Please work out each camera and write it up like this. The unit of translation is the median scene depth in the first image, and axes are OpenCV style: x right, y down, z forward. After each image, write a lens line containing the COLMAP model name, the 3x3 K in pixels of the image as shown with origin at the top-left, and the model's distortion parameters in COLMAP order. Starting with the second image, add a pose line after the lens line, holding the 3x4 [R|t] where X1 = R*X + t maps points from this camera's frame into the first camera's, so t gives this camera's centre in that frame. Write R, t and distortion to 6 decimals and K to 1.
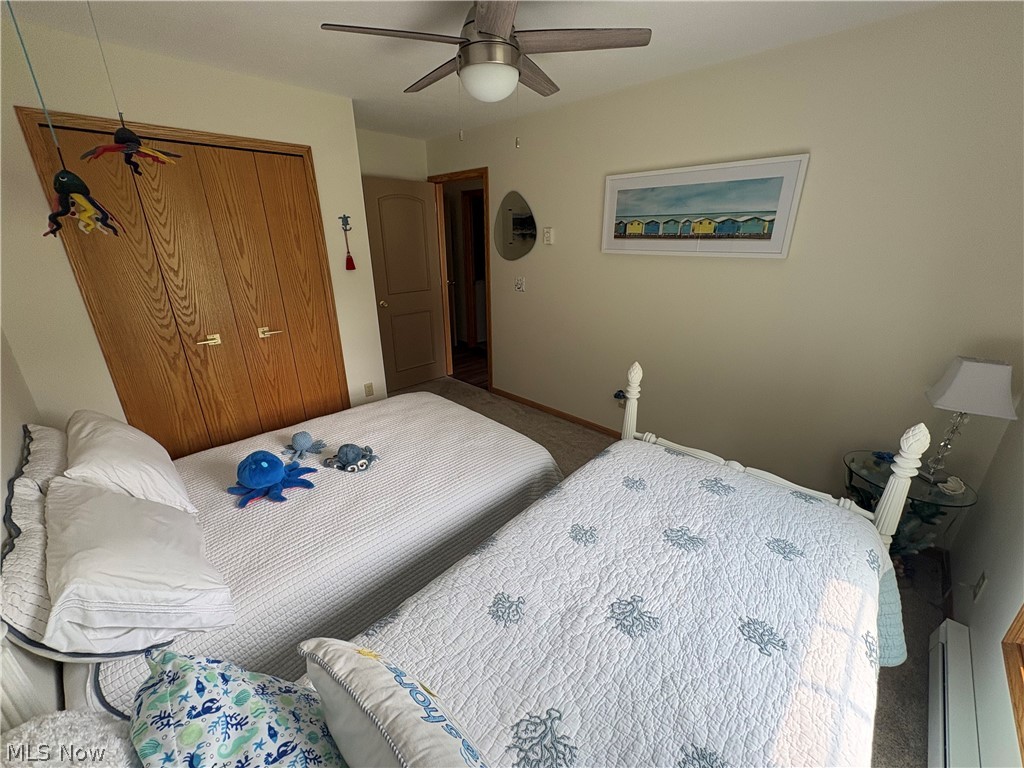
lens RADIAL K [[405.0, 0, 512.1], [0, 405.0, 382.5], [0, 0, 1]] dist [0.000150, -0.000114]
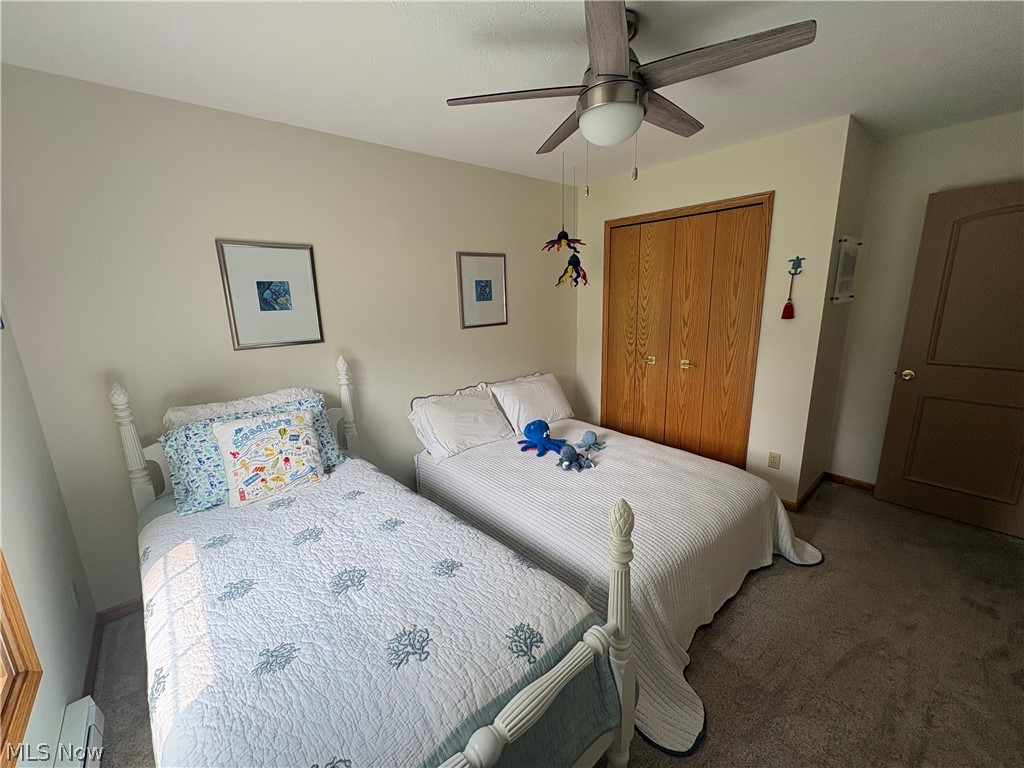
lens RADIAL K [[405.0, 0, 512.5], [0, 405.0, 381.7], [0, 0, 1]] dist [0.000150, -0.000114]
pose [[-0.073206, 0.222310, -0.972224, 0.626382], [-0.315334, 0.919669, 0.234036, -0.214453], [0.946153, 0.323708, 0.002777, 0.607575]]
